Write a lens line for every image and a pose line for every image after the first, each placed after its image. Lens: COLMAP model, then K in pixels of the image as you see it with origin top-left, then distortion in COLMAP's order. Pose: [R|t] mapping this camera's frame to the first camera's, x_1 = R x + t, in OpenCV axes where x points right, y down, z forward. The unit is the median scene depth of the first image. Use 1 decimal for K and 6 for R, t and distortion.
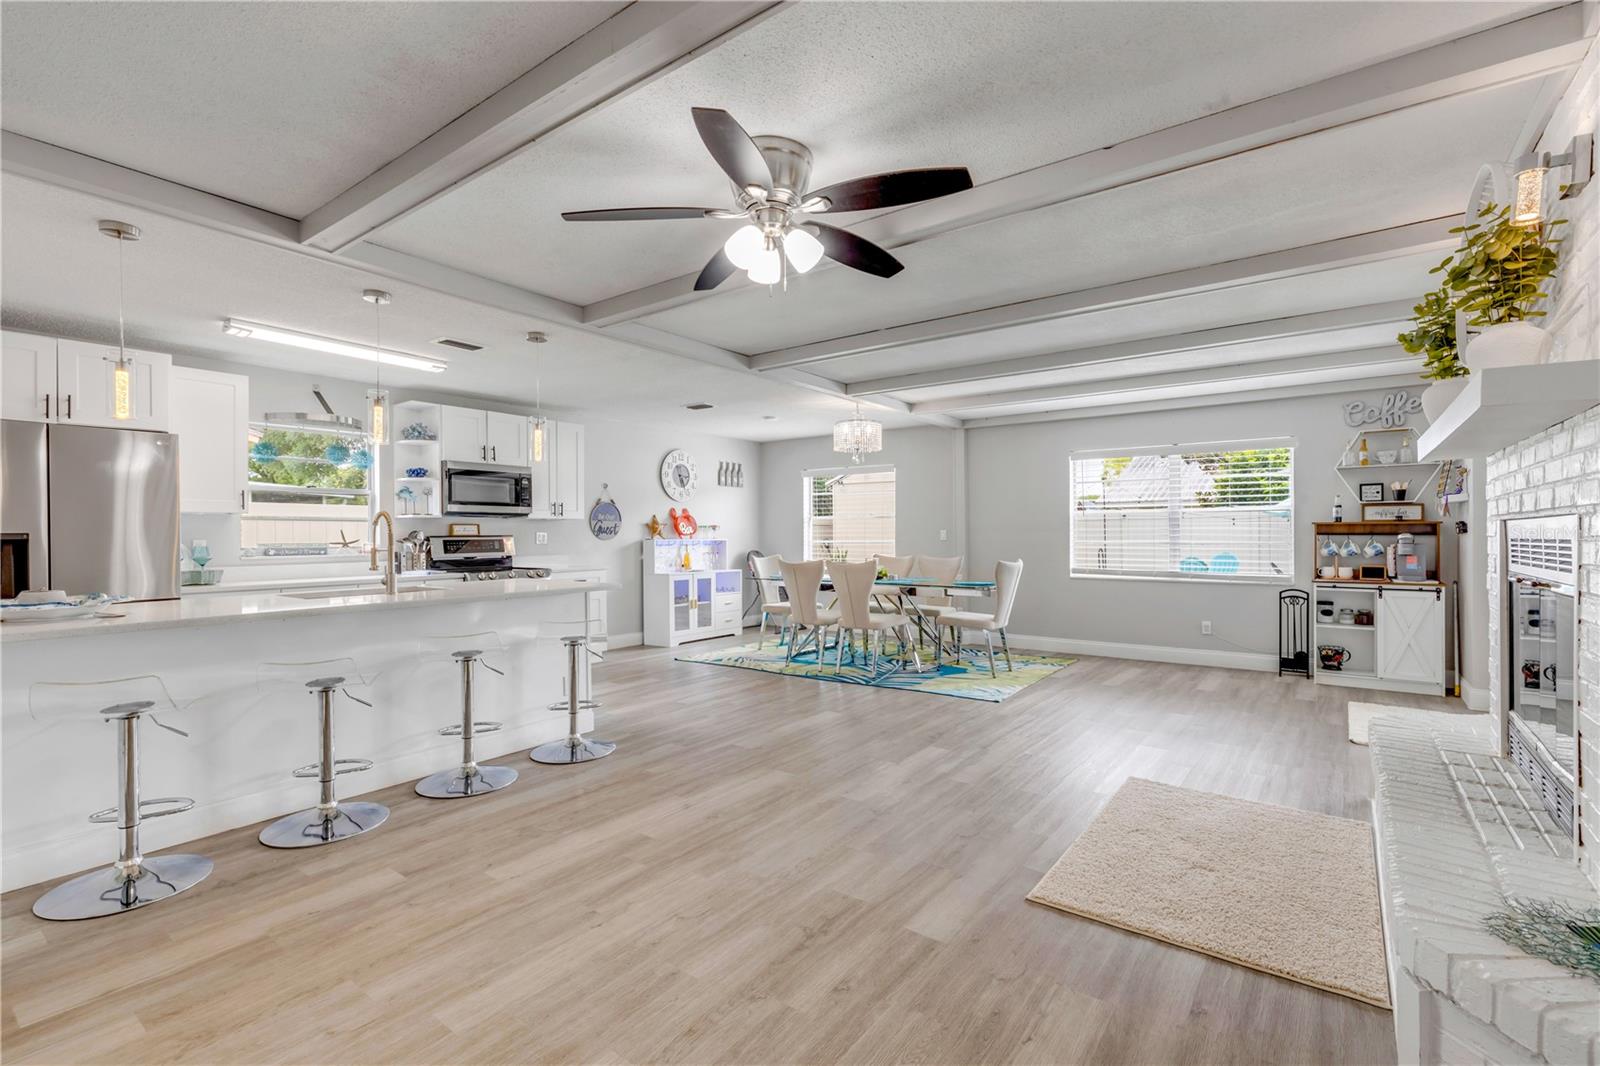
lens RADIAL K [[729.5, 0, 806.6], [0, 729.5, 532.4], [0, 0, 1]] dist [0.006046, 0.000054]
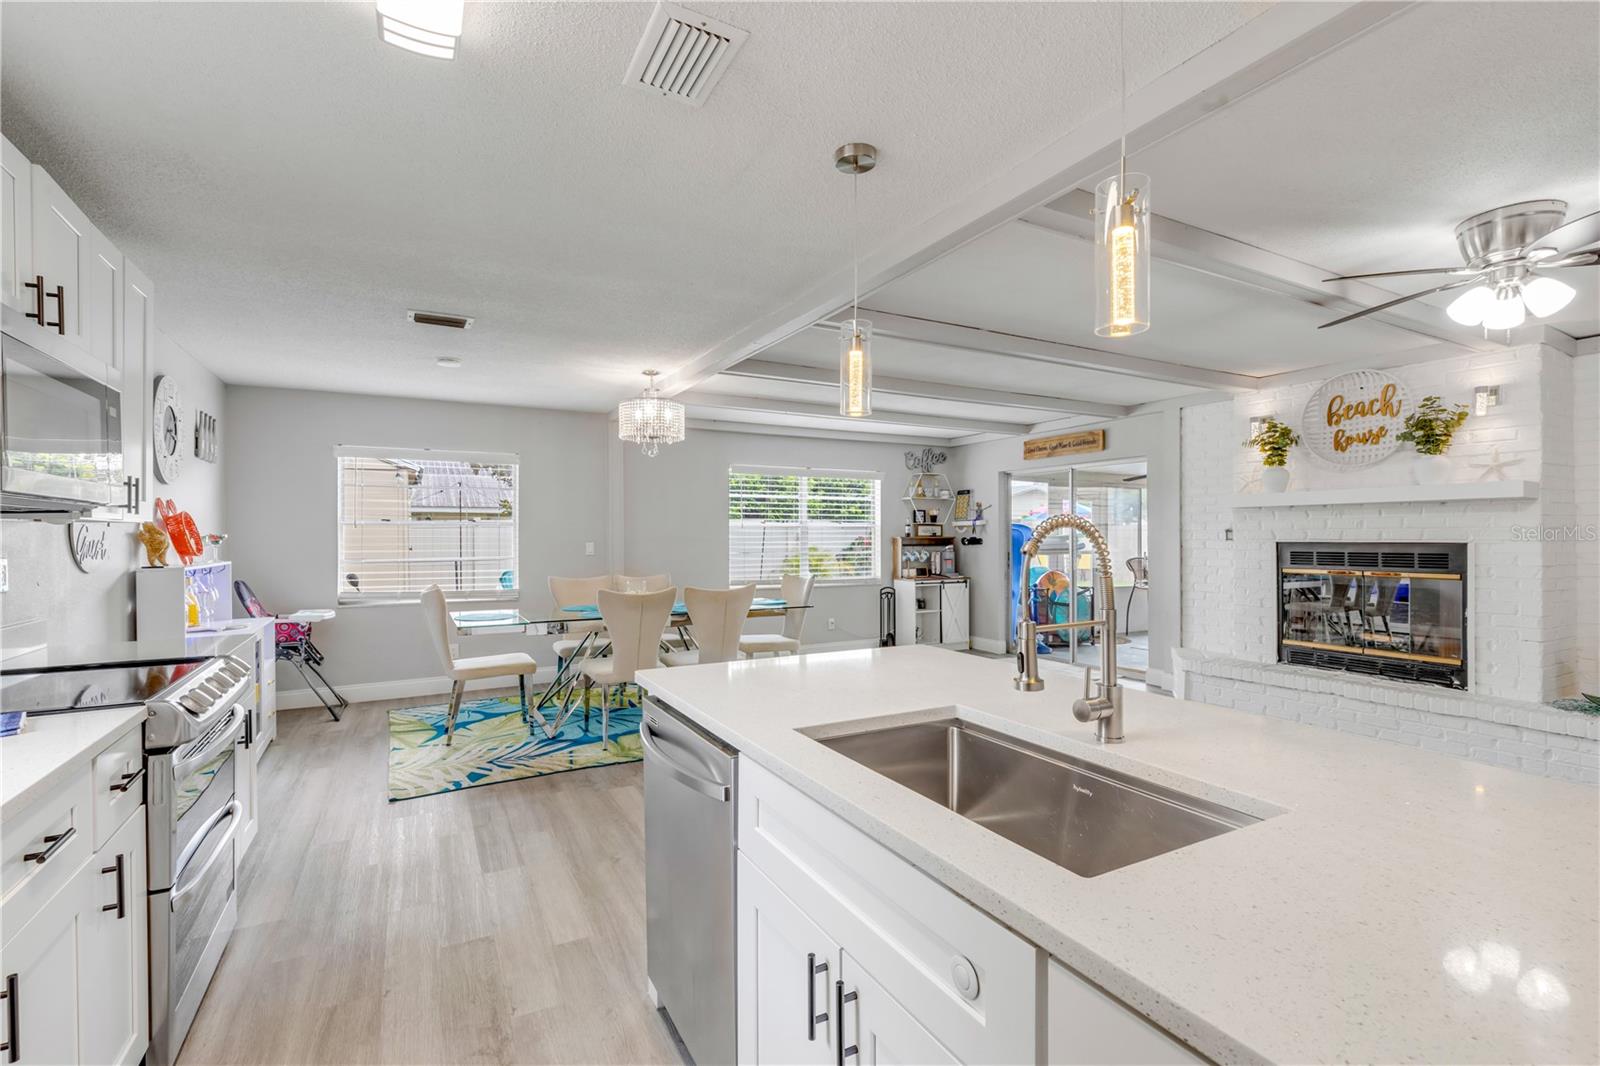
lens RADIAL K [[729.5, 0, 808.7], [0, 729.5, 538.6], [0, 0, 1]] dist [0.006046, 0.000054]
pose [[0.421578, 0.004113, 0.906783, -0.619745], [0.000373, 0.999989, -0.004709, -0.004153], [-0.906792, 0.002323, 0.421572, 0.597371]]
